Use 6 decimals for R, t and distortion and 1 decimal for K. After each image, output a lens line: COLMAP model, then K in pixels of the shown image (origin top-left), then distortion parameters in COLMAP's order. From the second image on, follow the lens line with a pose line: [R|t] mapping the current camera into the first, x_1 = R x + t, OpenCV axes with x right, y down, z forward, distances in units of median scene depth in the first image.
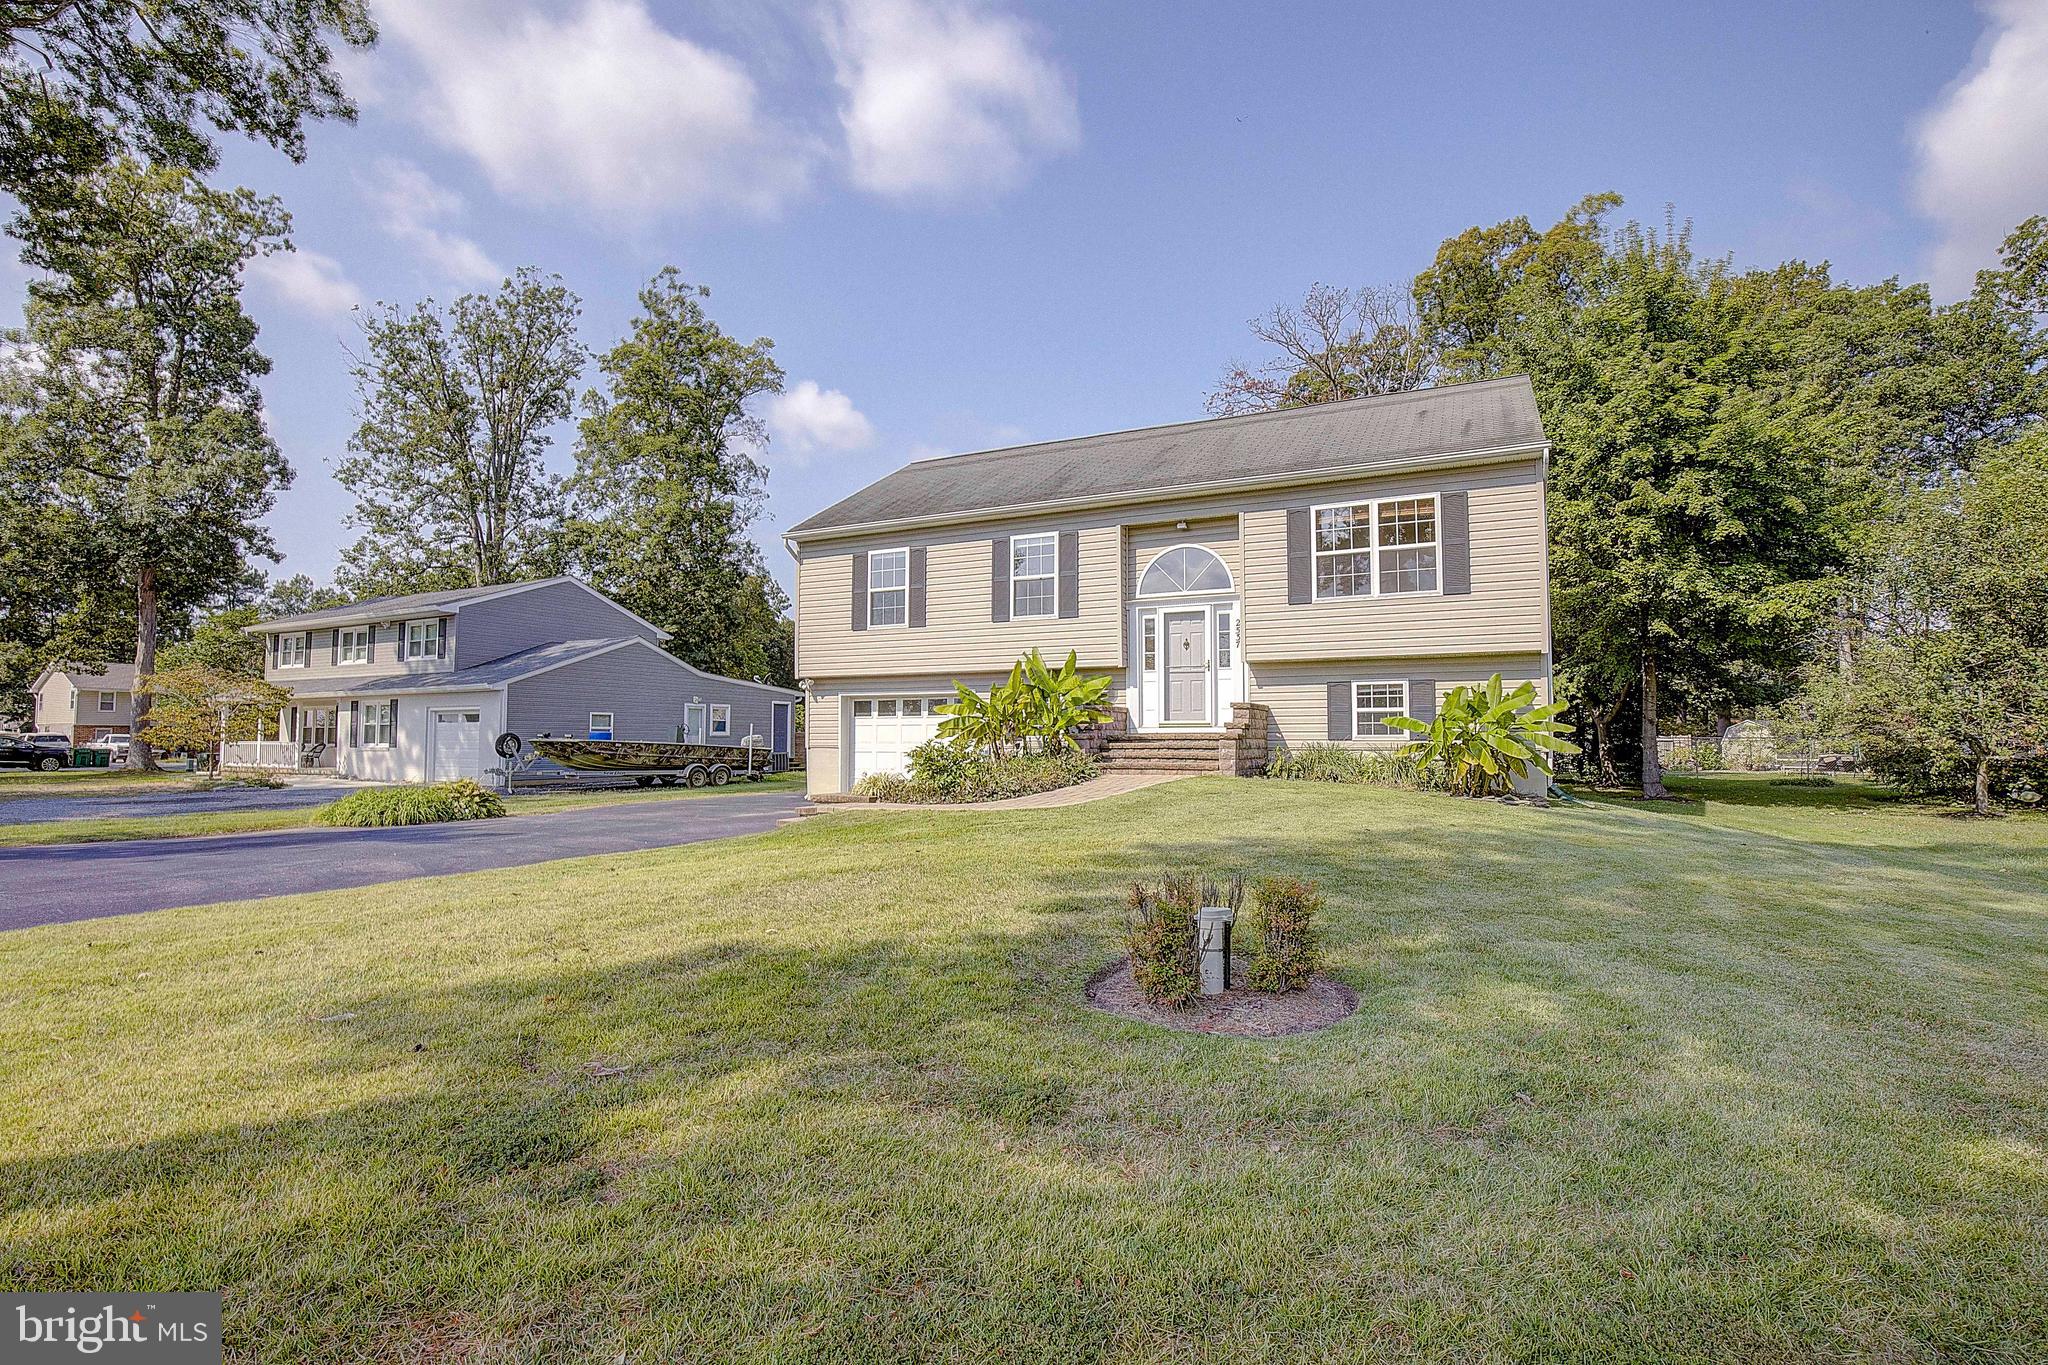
lens RADIAL K [[945.9, 0, 1025.1], [0, 945.9, 682.8], [0, 0, 1]] dist [-0.042517, 0.008843]
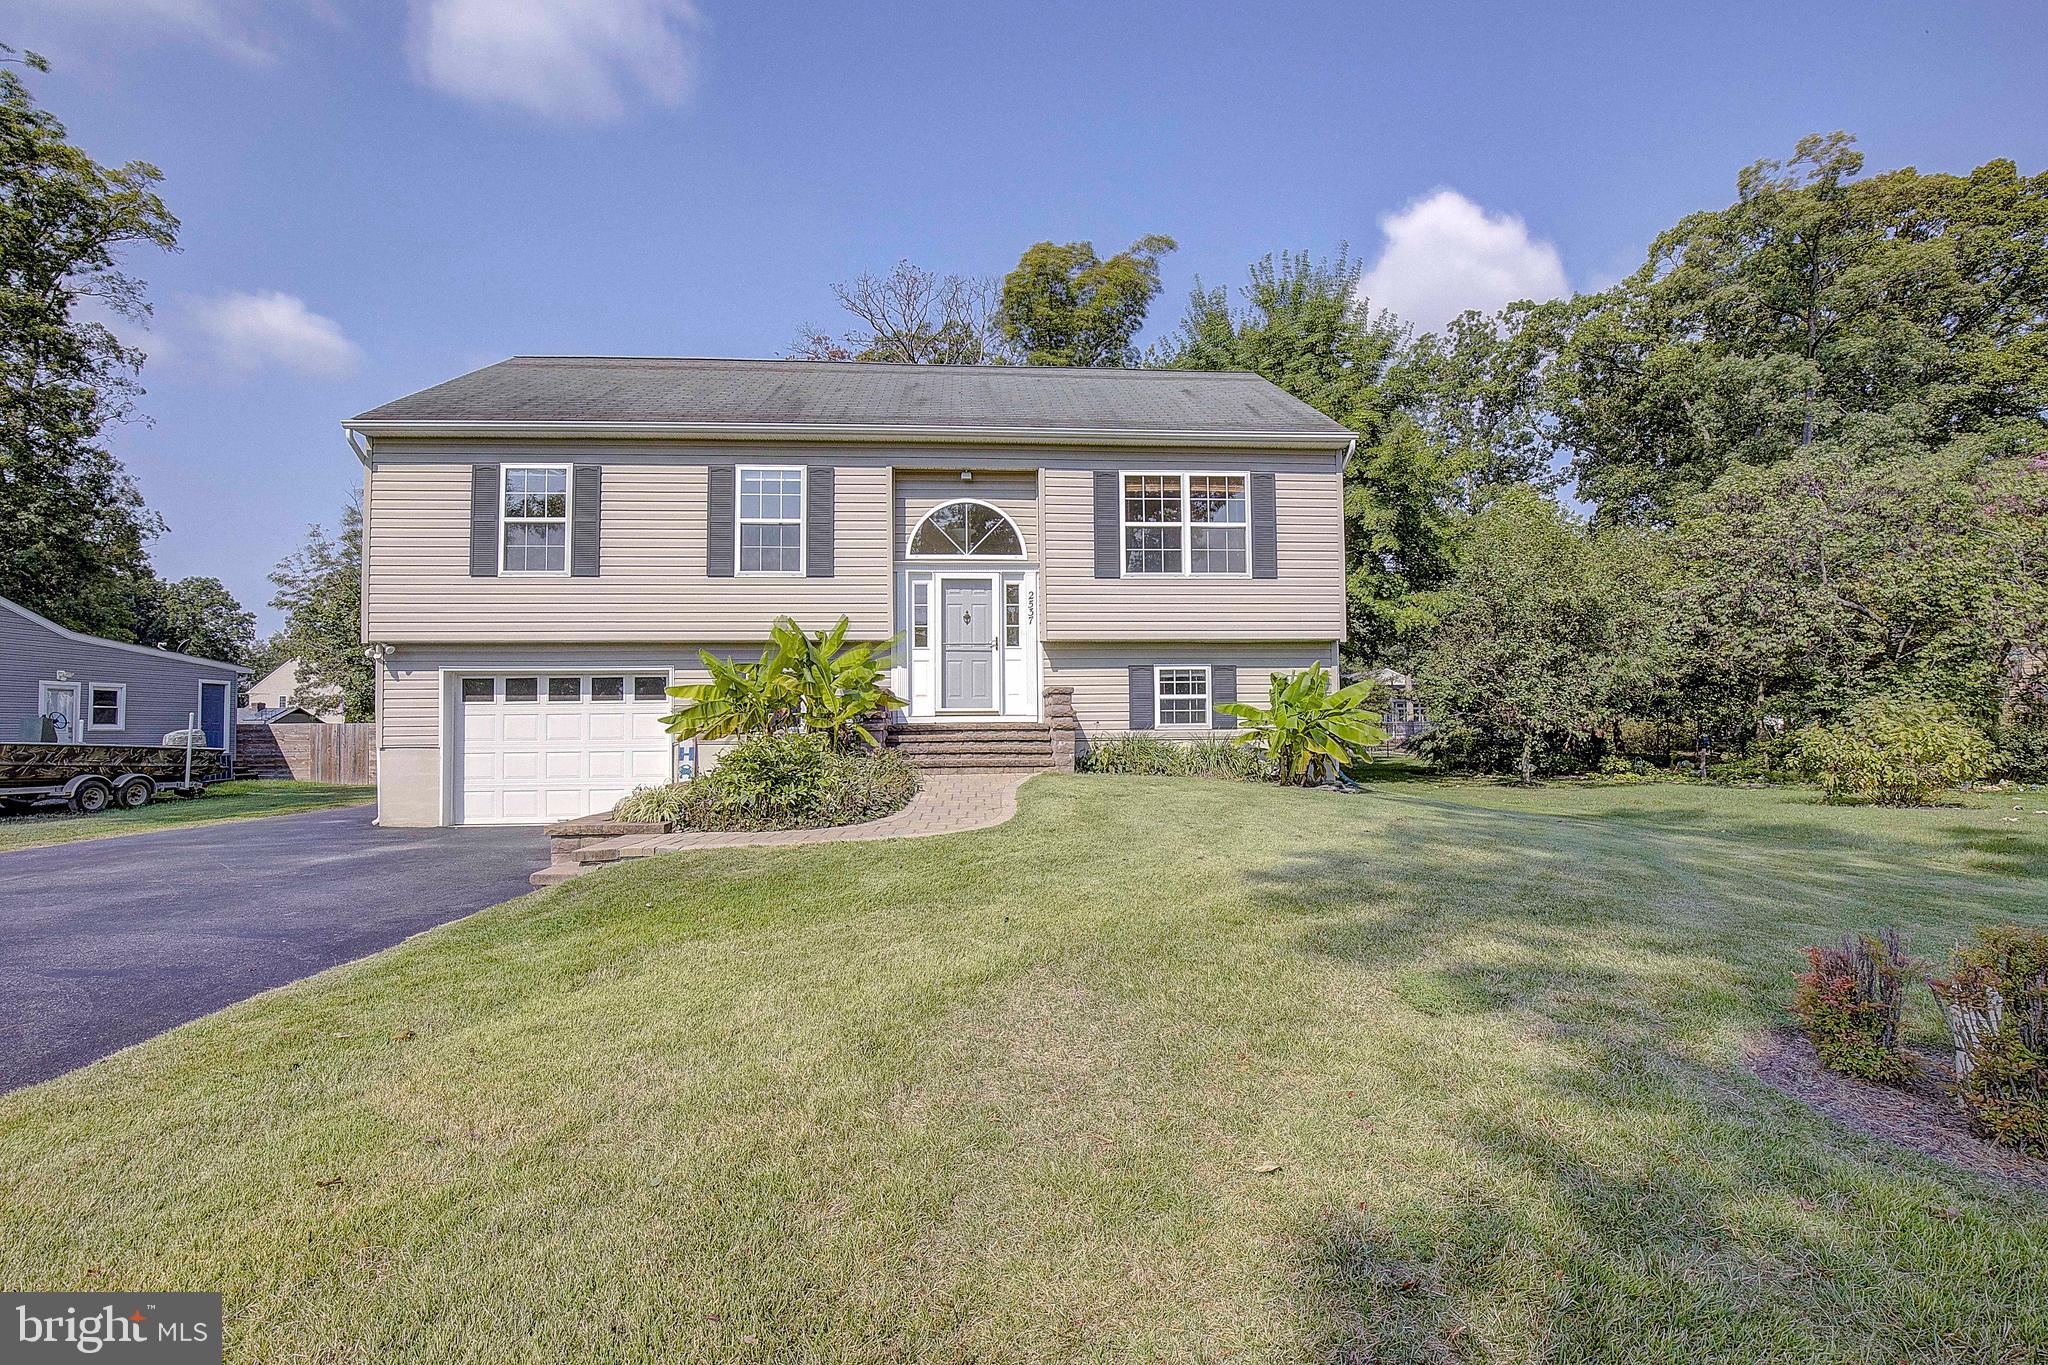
lens RADIAL K [[945.9, 0, 1024.1], [0, 945.9, 692.8], [0, 0, 1]] dist [-0.042517, 0.008843]
pose [[0.856223, 0.009761, 0.516515, -0.218279], [-0.021261, 0.999640, 0.016353, 0.011372], [-0.516169, -0.024983, 0.856122, 0.244719]]
